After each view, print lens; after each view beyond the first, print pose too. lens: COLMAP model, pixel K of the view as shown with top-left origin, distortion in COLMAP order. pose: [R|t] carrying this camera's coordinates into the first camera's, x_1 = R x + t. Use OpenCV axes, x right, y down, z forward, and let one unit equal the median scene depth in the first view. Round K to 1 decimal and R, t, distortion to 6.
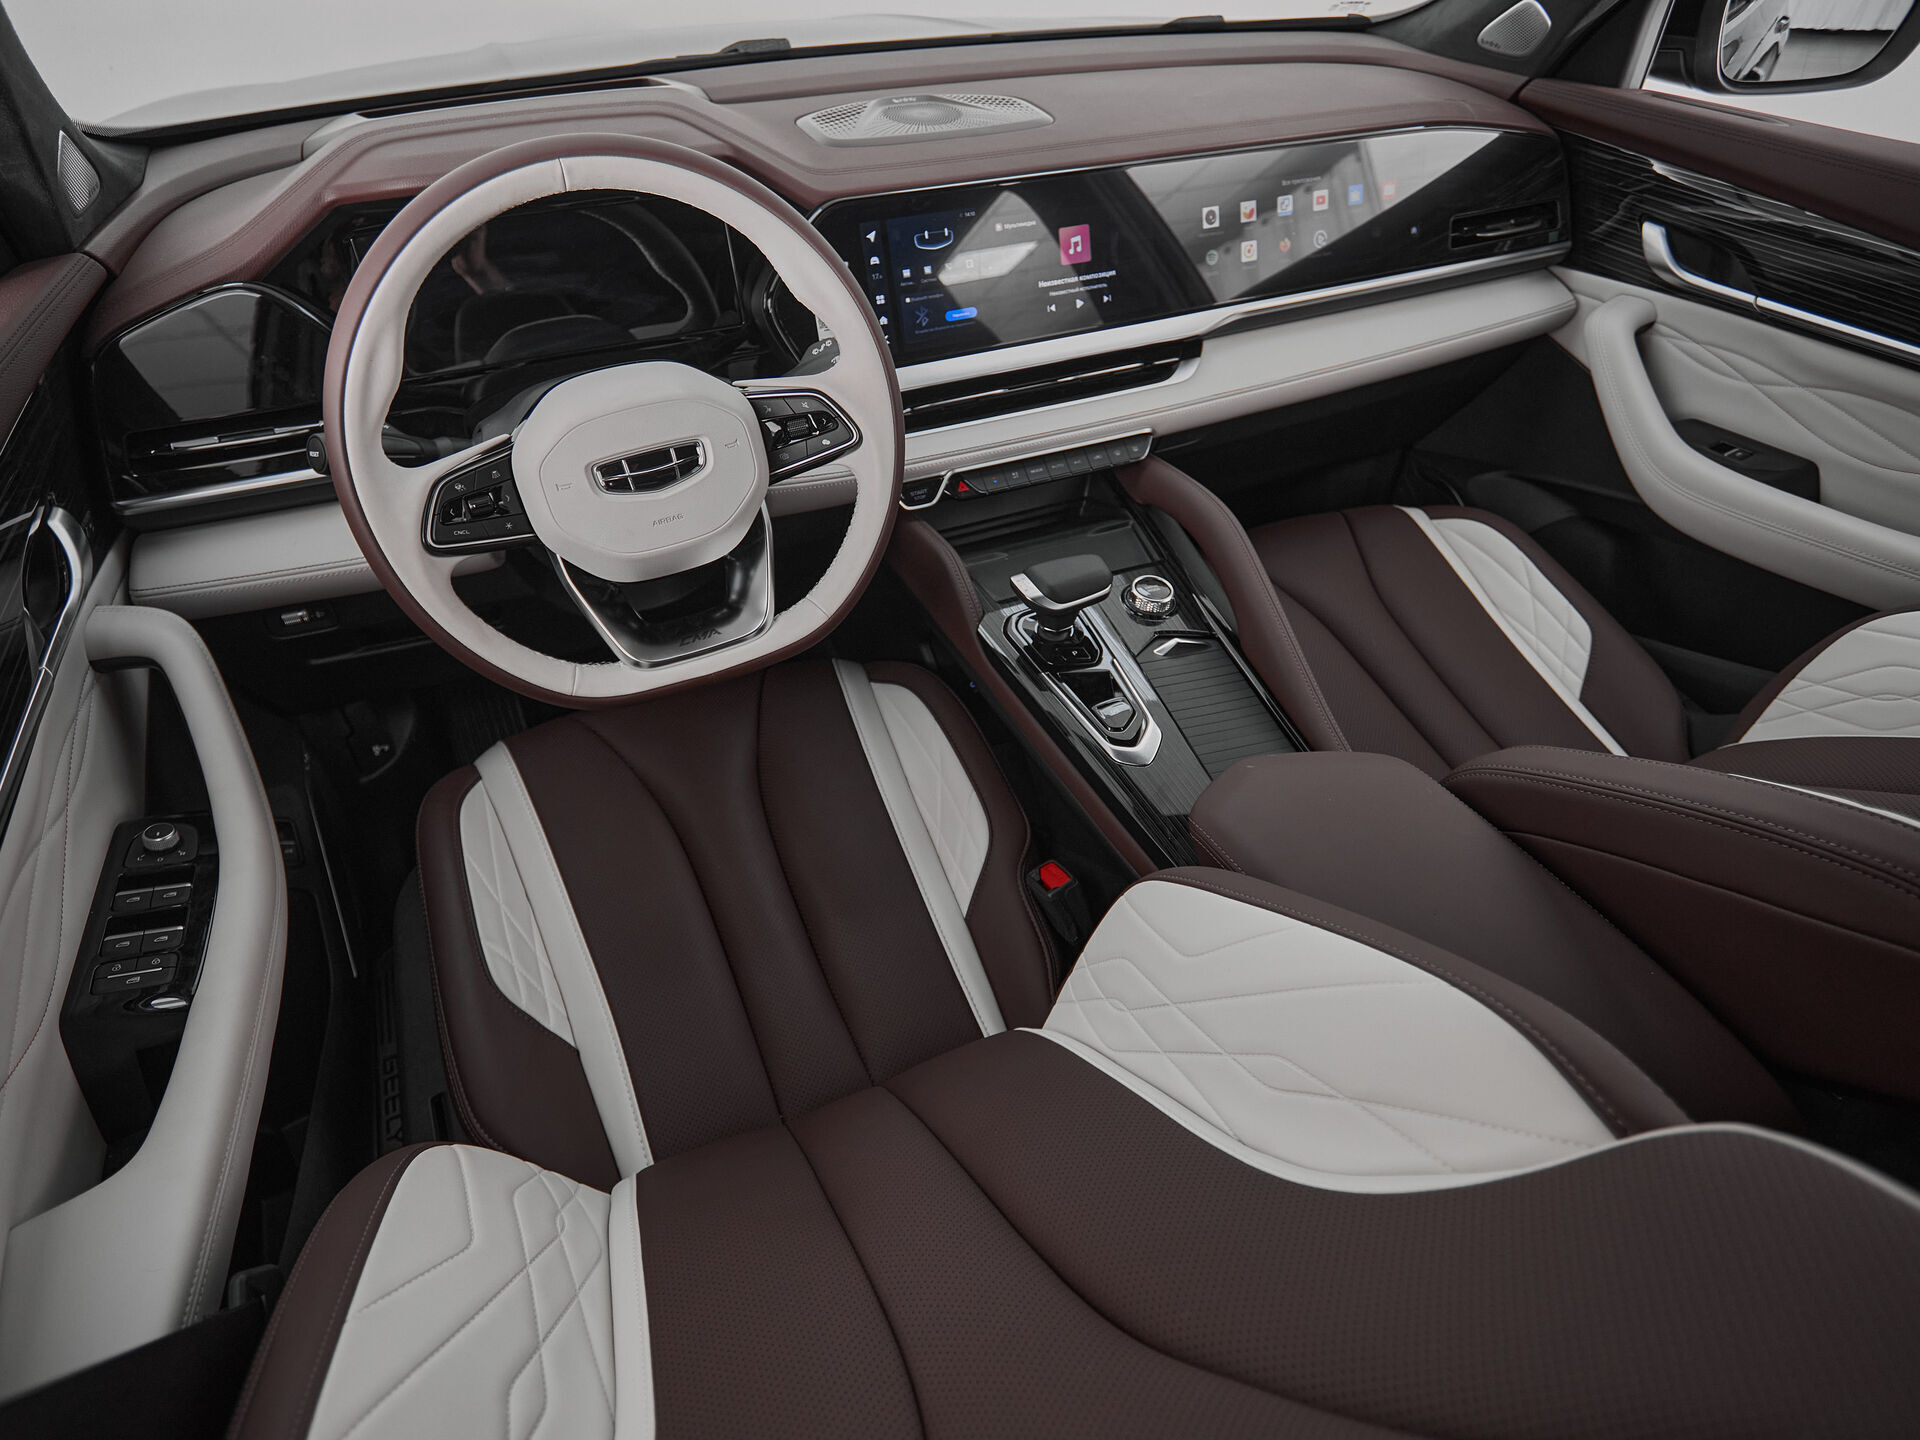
lens RADIAL K [[1077.2, 0, 944.2], [0, 1077.2, 722.0], [0, 0, 1]] dist [-0.002985, -0.008112]
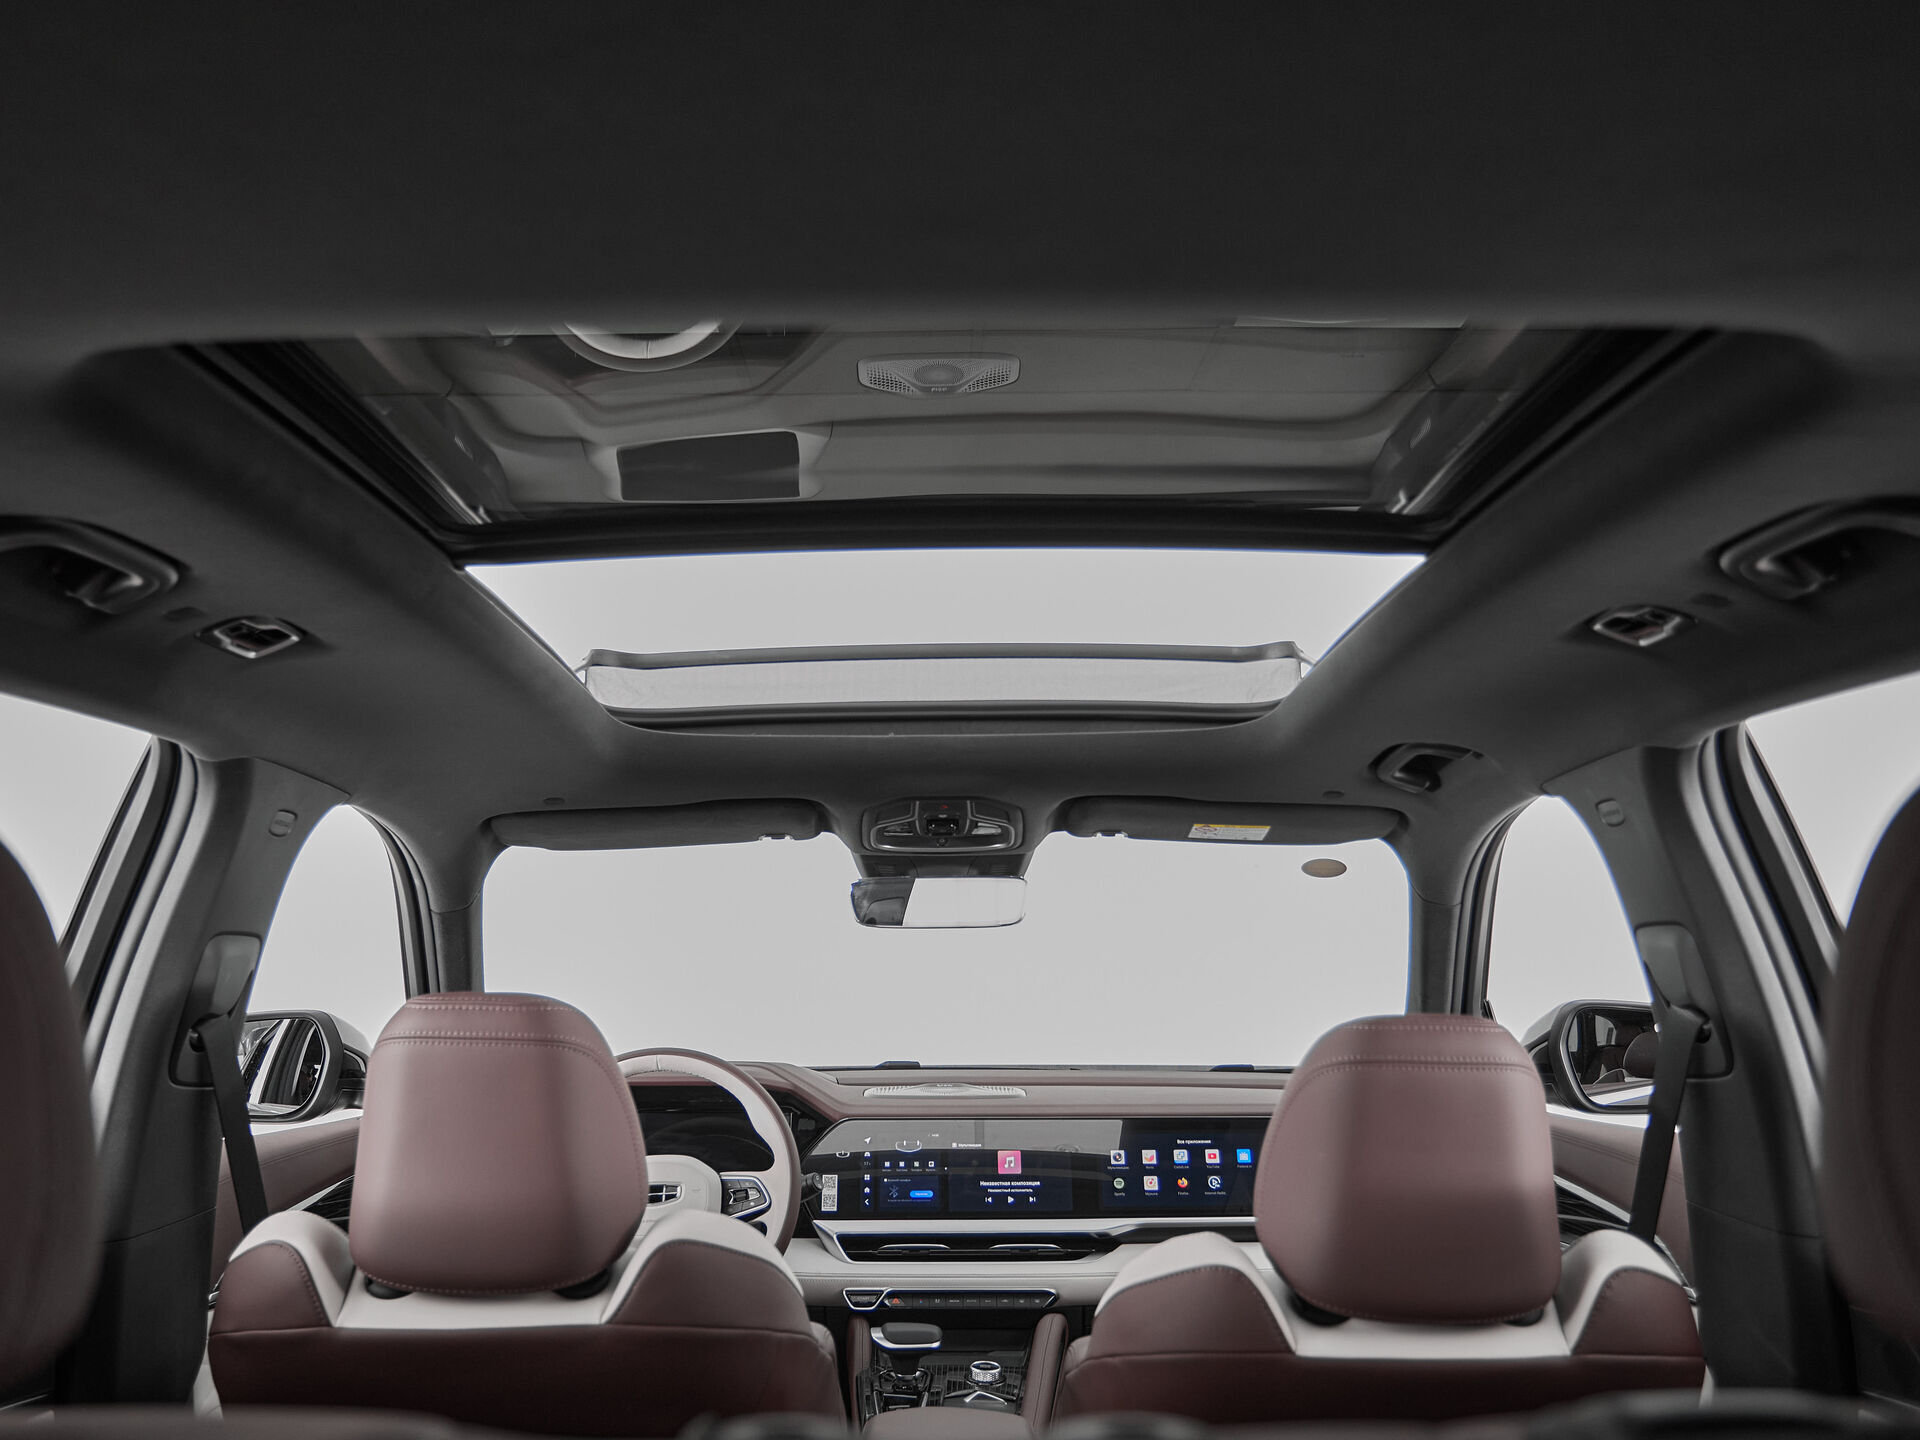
lens RADIAL K [[1596.2, 0, 918.4], [0, 1596.2, 751.1], [0, 0, 1]] dist [-0.070859, -0.002270]
pose [[0.910972, -0.053346, -0.409003, 0.992244], [-0.270244, 0.671925, -0.689554, 0.770662], [0.311605, 0.738695, 0.597689, -0.826716]]
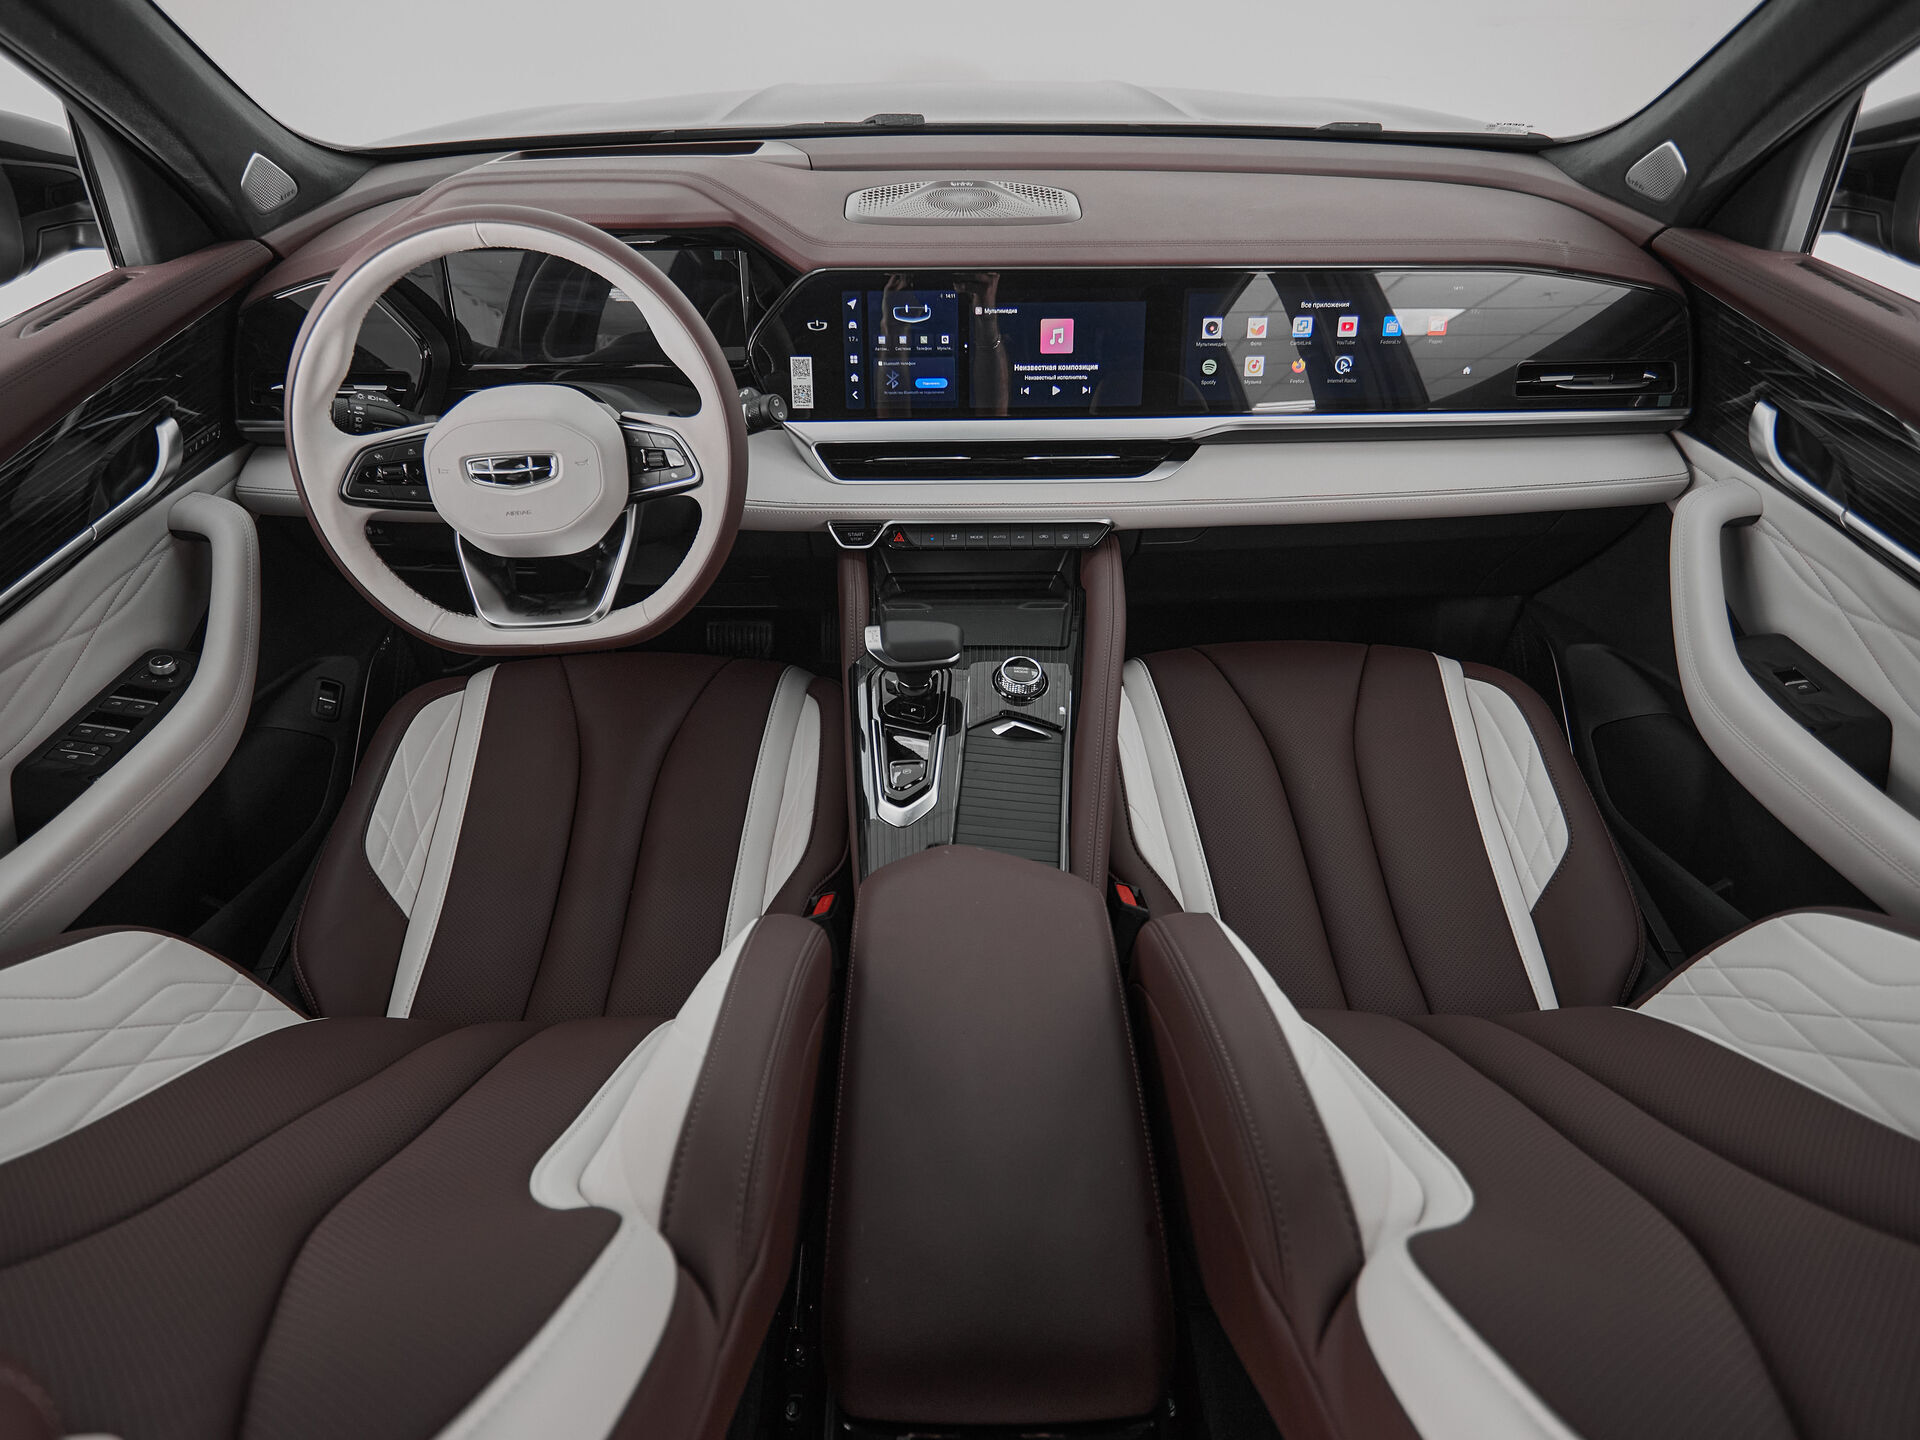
lens RADIAL K [[1077.2, 0, 938.9], [0, 1077.2, 679.7], [0, 0, 1]] dist [-0.002985, -0.008112]
pose [[0.919910, 0.242670, -0.308020, 0.442655], [-0.257604, 0.966216, -0.008119, -0.086767], [0.295644, 0.086816, 0.951345, -0.001462]]
